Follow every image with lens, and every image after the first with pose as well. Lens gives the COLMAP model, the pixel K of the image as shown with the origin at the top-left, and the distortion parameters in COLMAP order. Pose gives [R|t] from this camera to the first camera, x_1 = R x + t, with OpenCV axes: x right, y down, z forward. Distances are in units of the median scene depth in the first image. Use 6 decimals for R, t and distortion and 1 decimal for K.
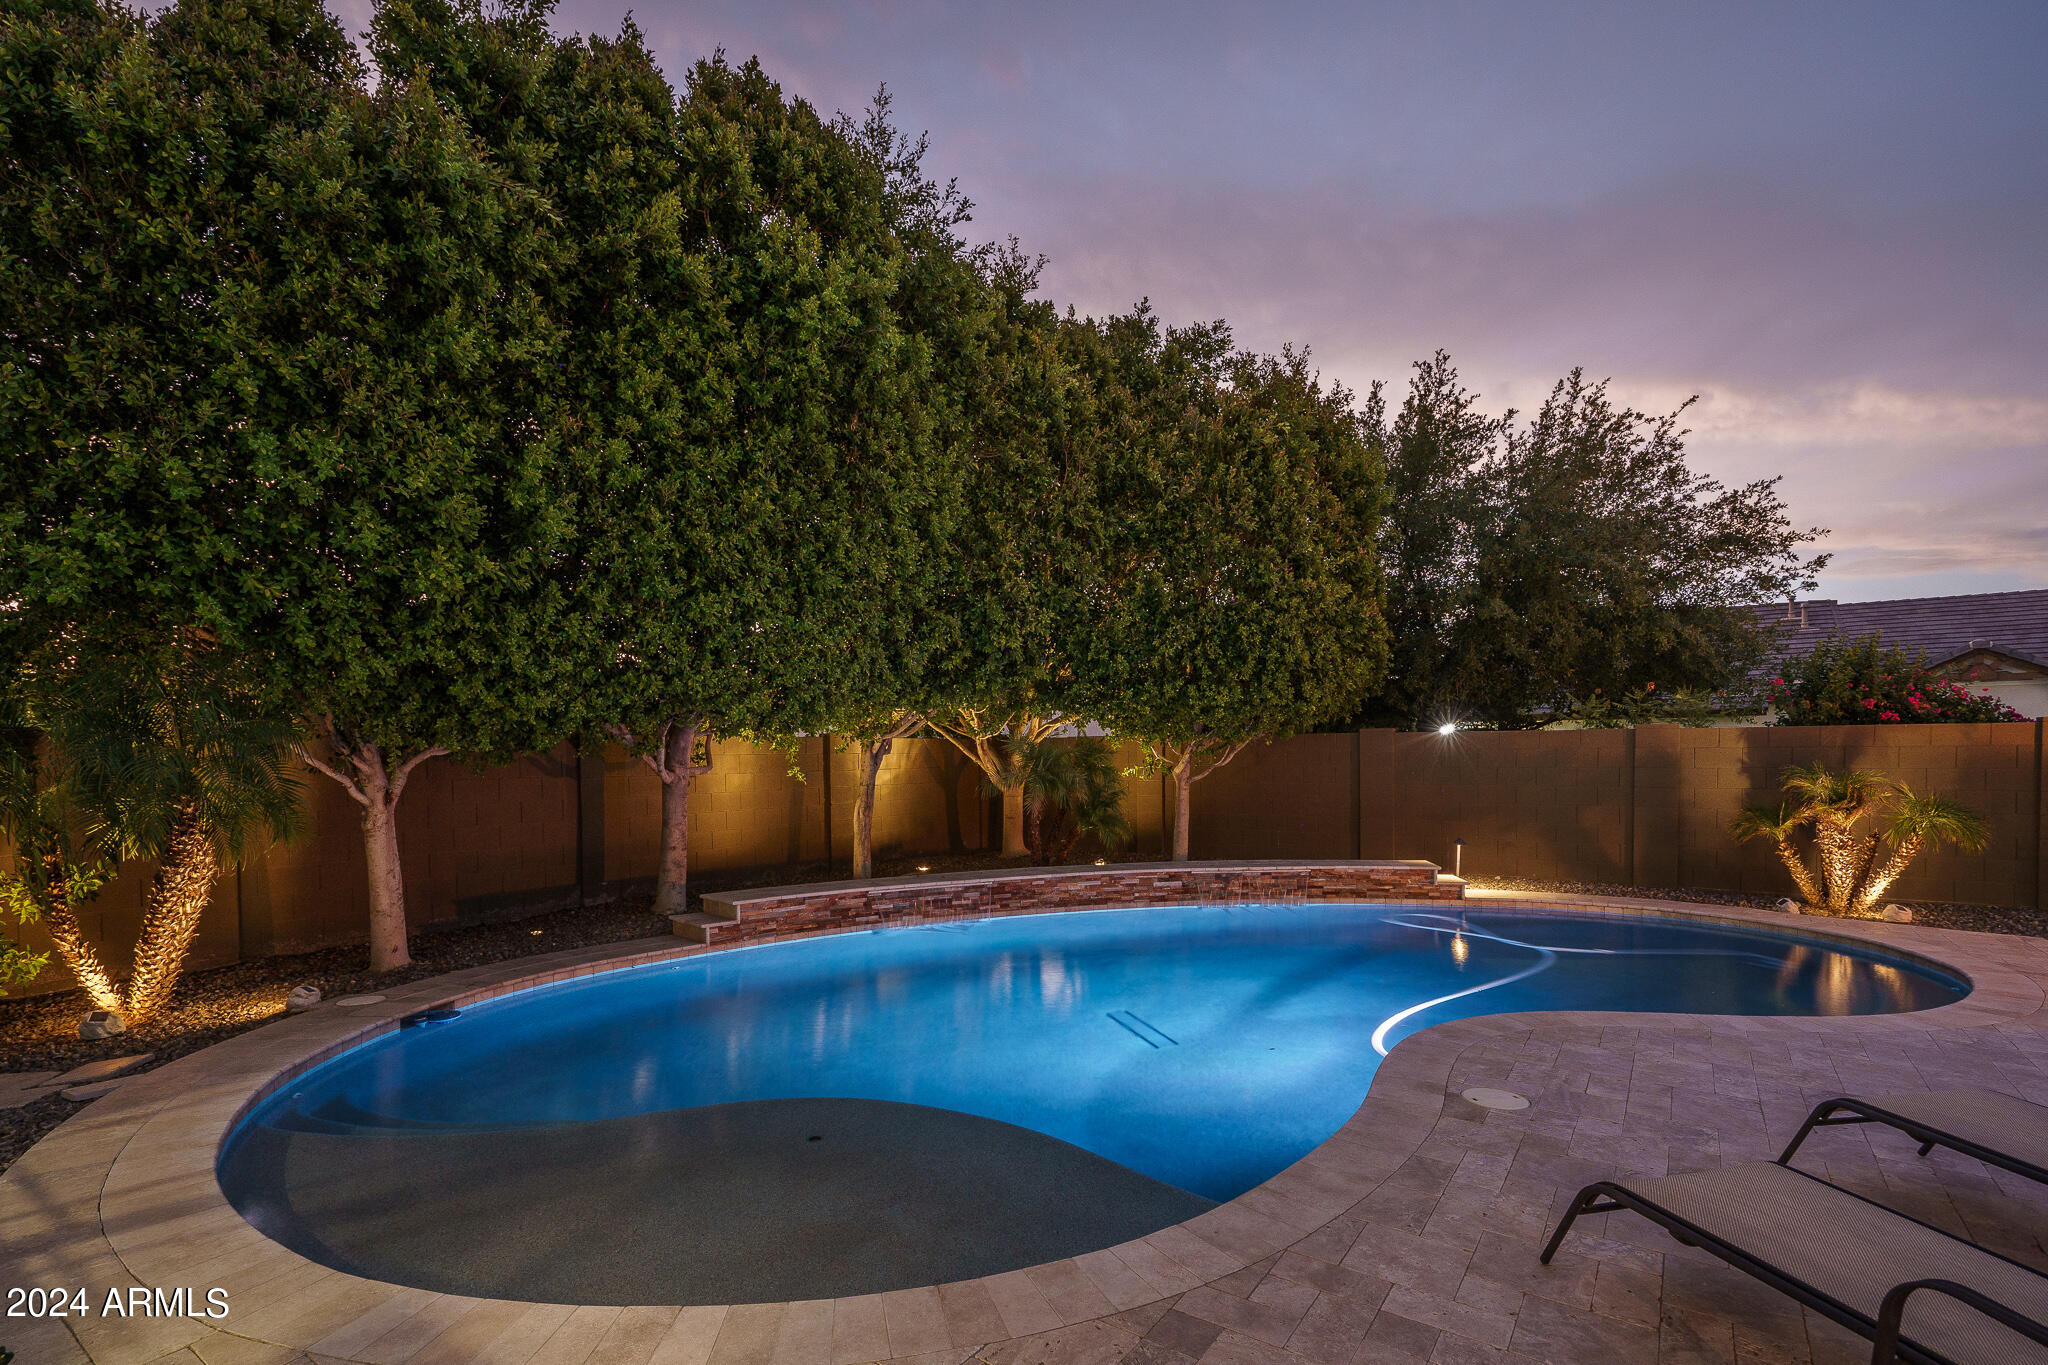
lens RADIAL K [[922.3, 0, 983.5], [0, 922.3, 774.8], [0, 0, 1]] dist [-0.008618, 0.002959]
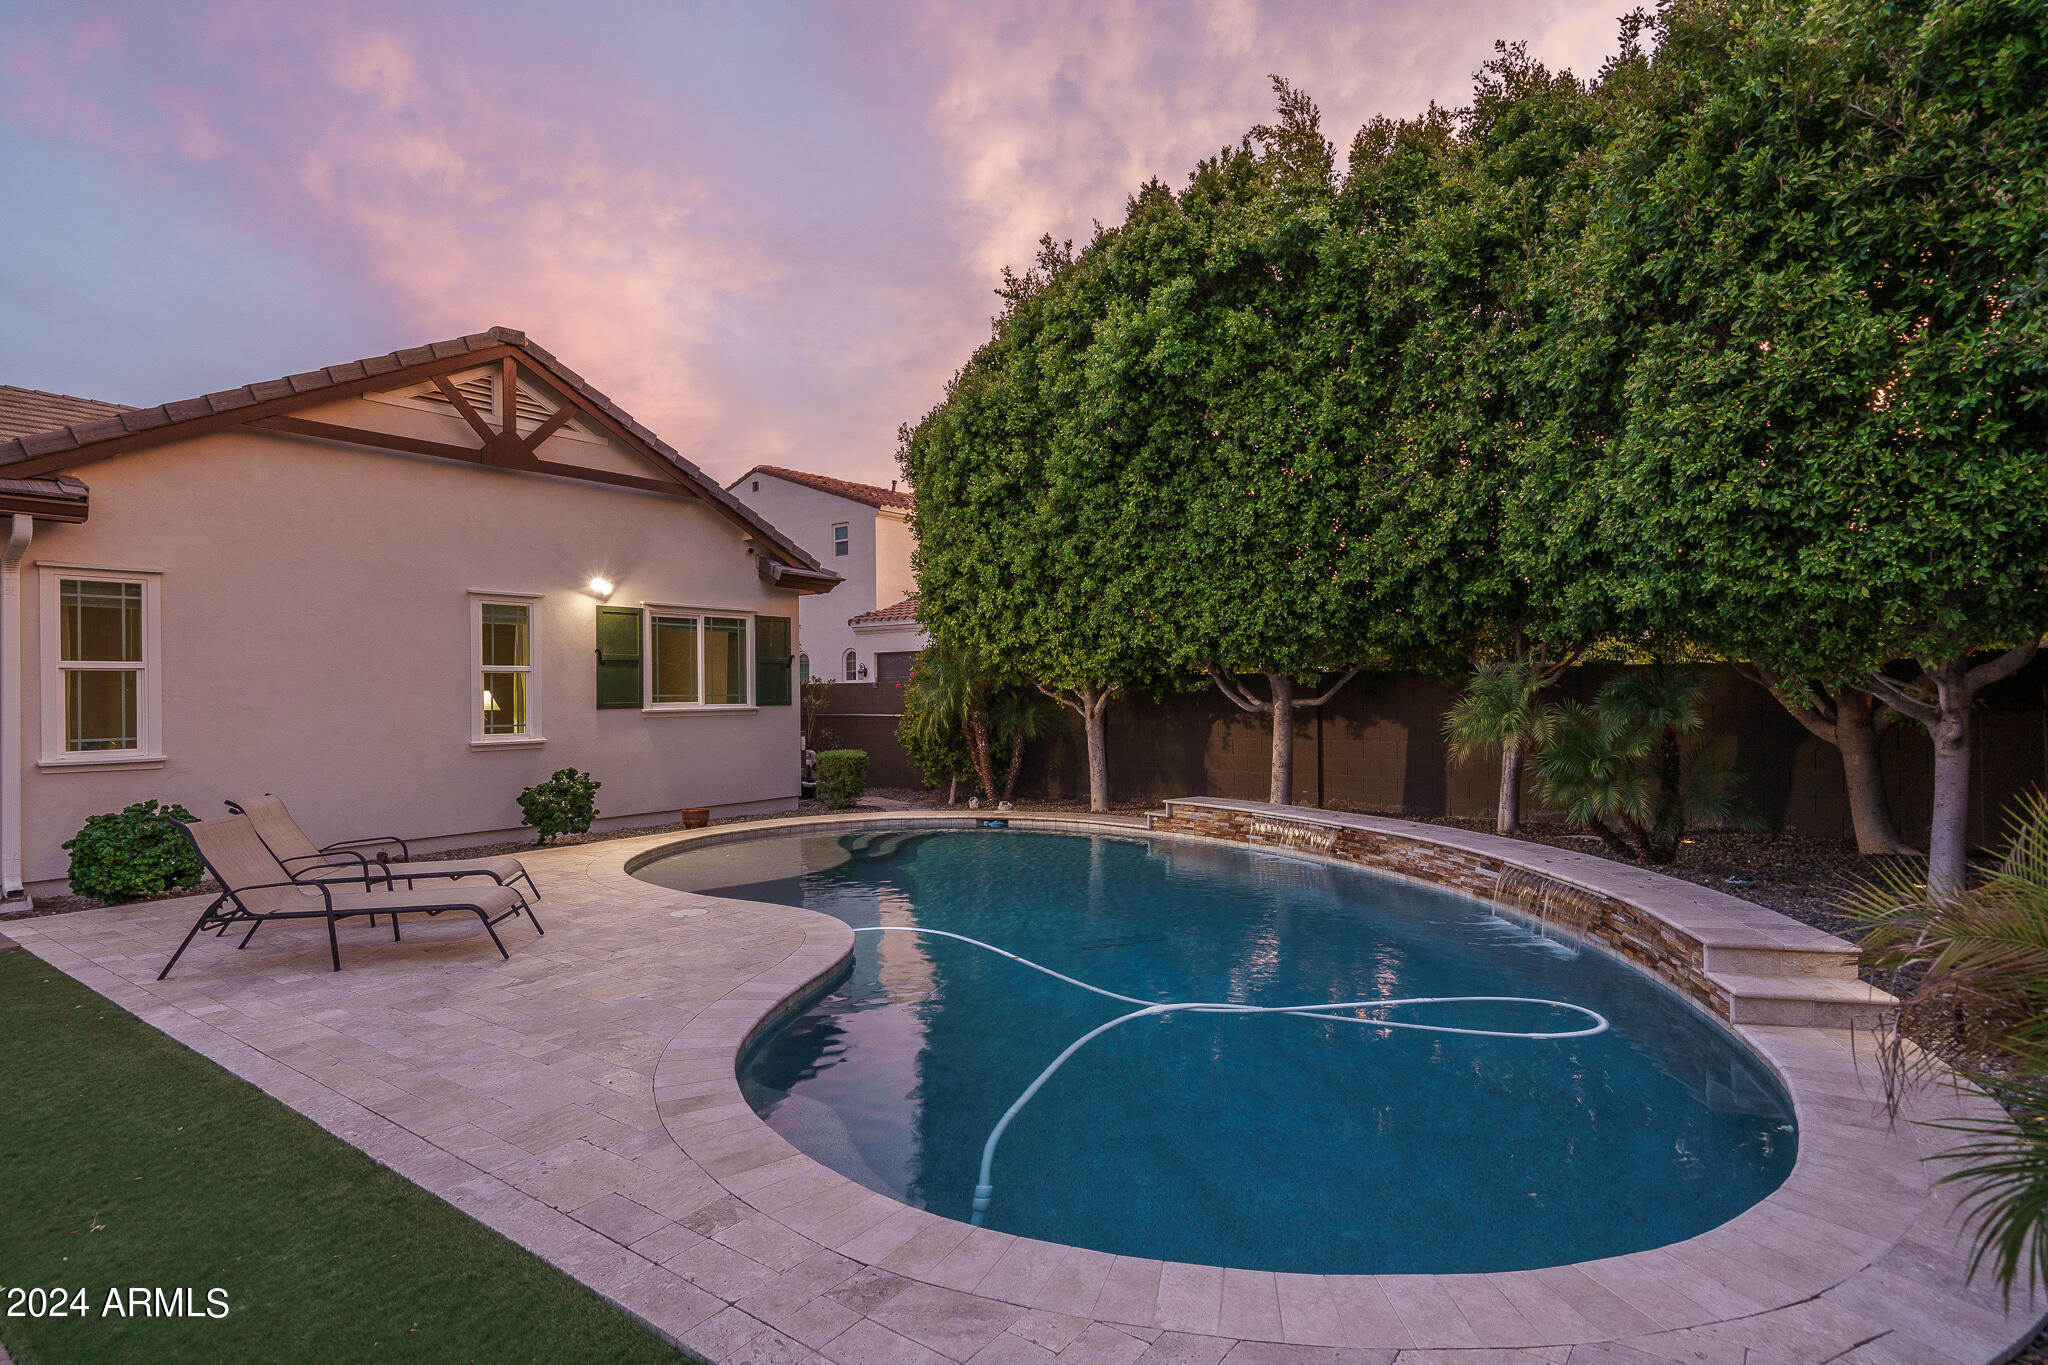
lens RADIAL K [[1056.0, 0, 1022.0], [0, 1056.0, 684.9], [0, 0, 1]] dist [0.003107, 0.000825]
pose [[-0.027847, 0.001597, -0.999611, 1.160911], [-0.007823, 0.999968, 0.001815, -0.028749], [0.999582, 0.007870, -0.027833, 0.758041]]
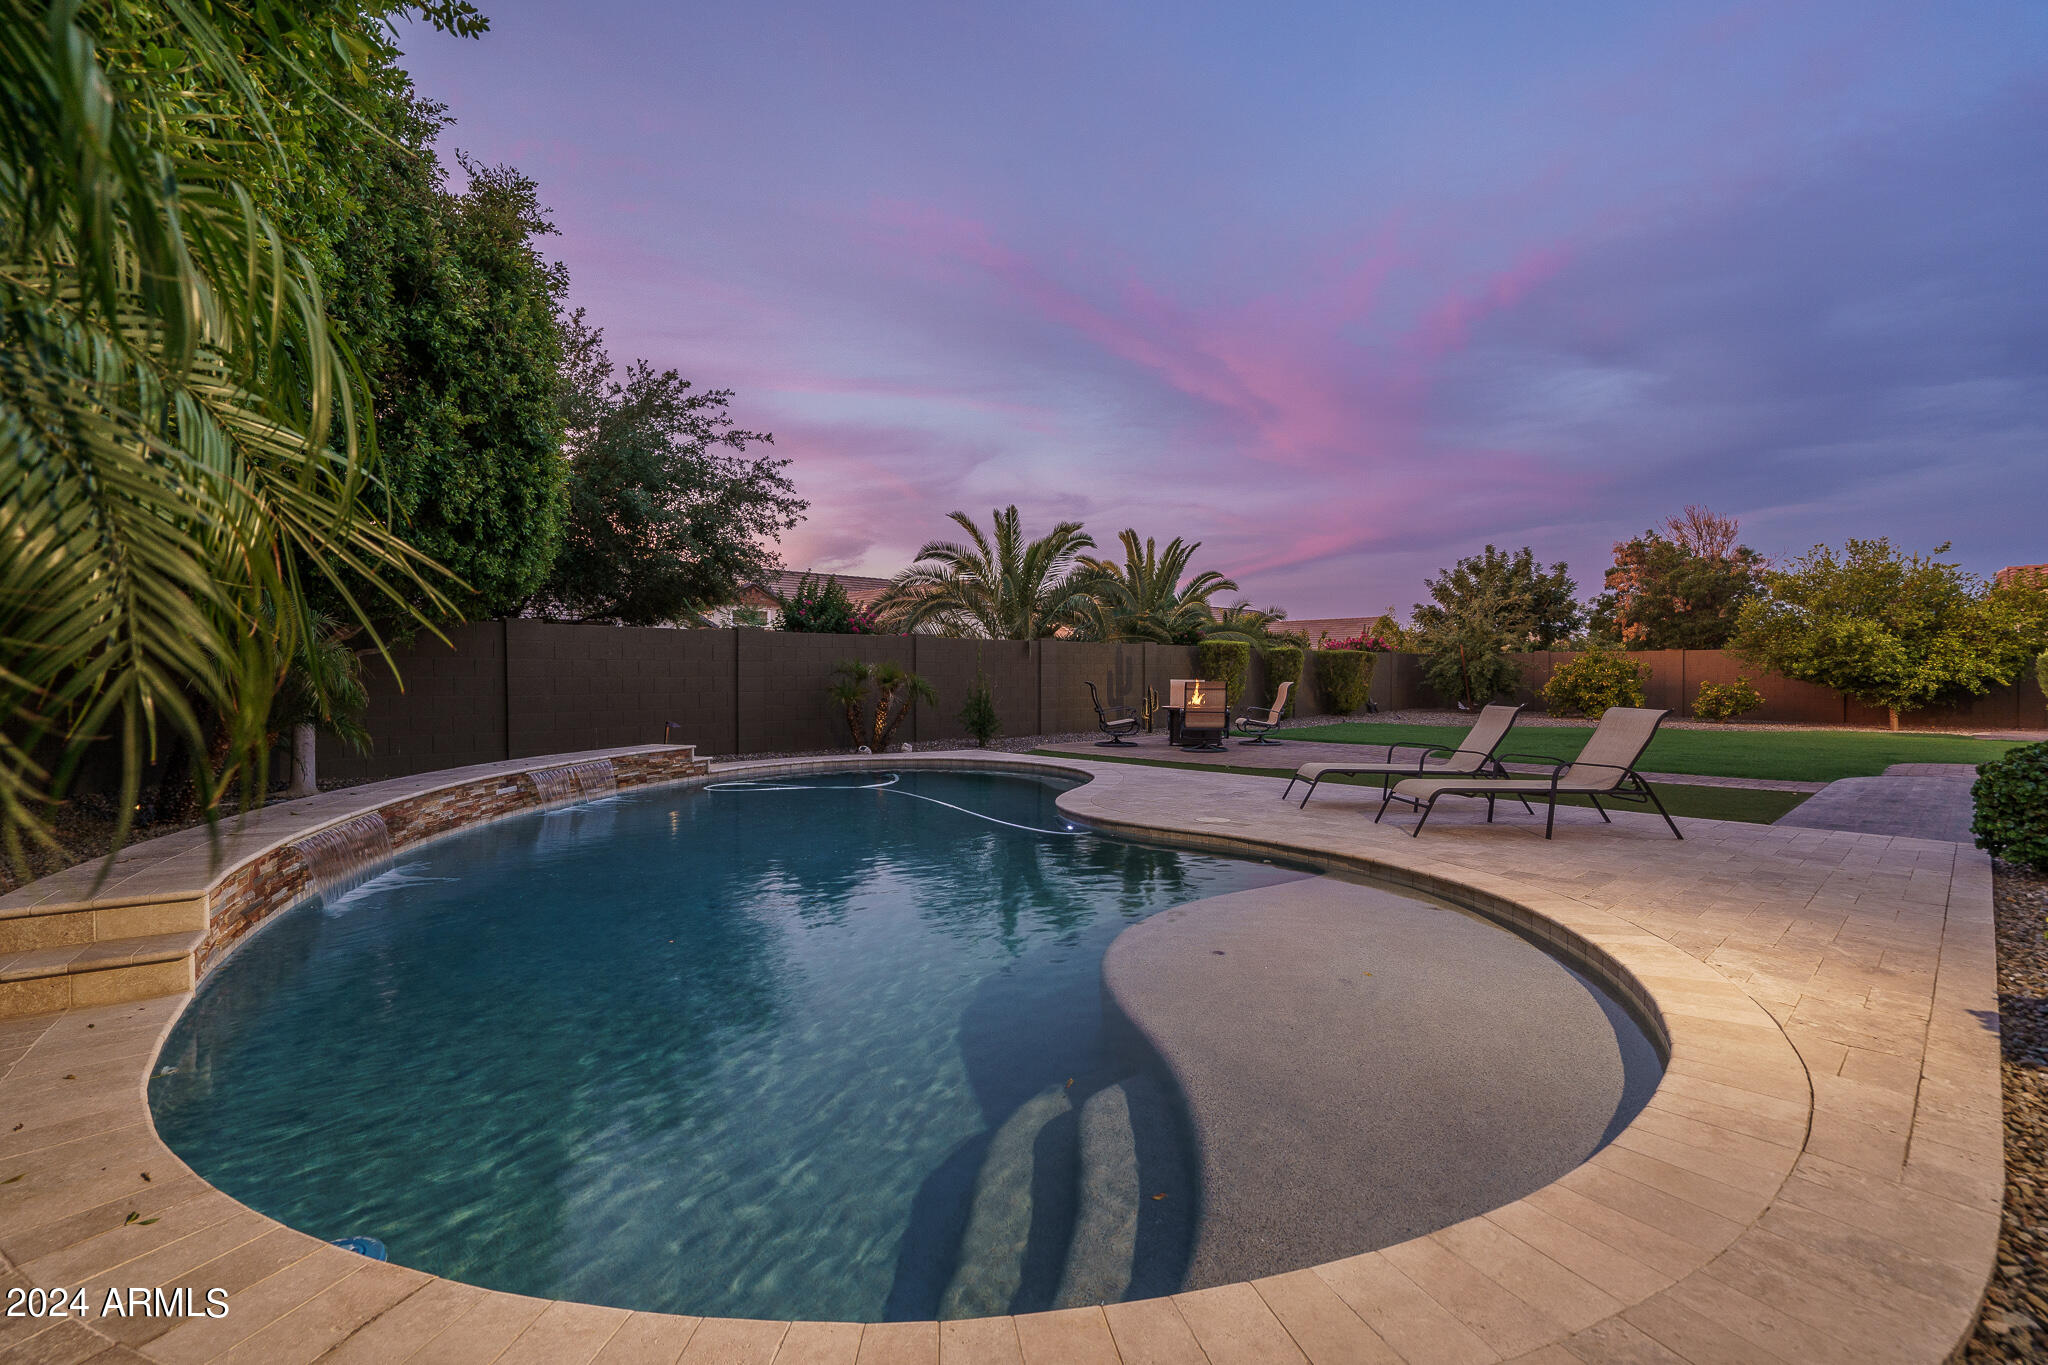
lens RADIAL K [[922.3, 0, 1013.0], [0, 922.3, 679.0], [0, 0, 1]] dist [-0.008618, 0.002959]
pose [[0.185974, 0.003360, 0.982549, -0.586099], [0.021676, 0.999737, -0.007521, 0.041676], [-0.982316, 0.022696, 0.185852, 0.473147]]
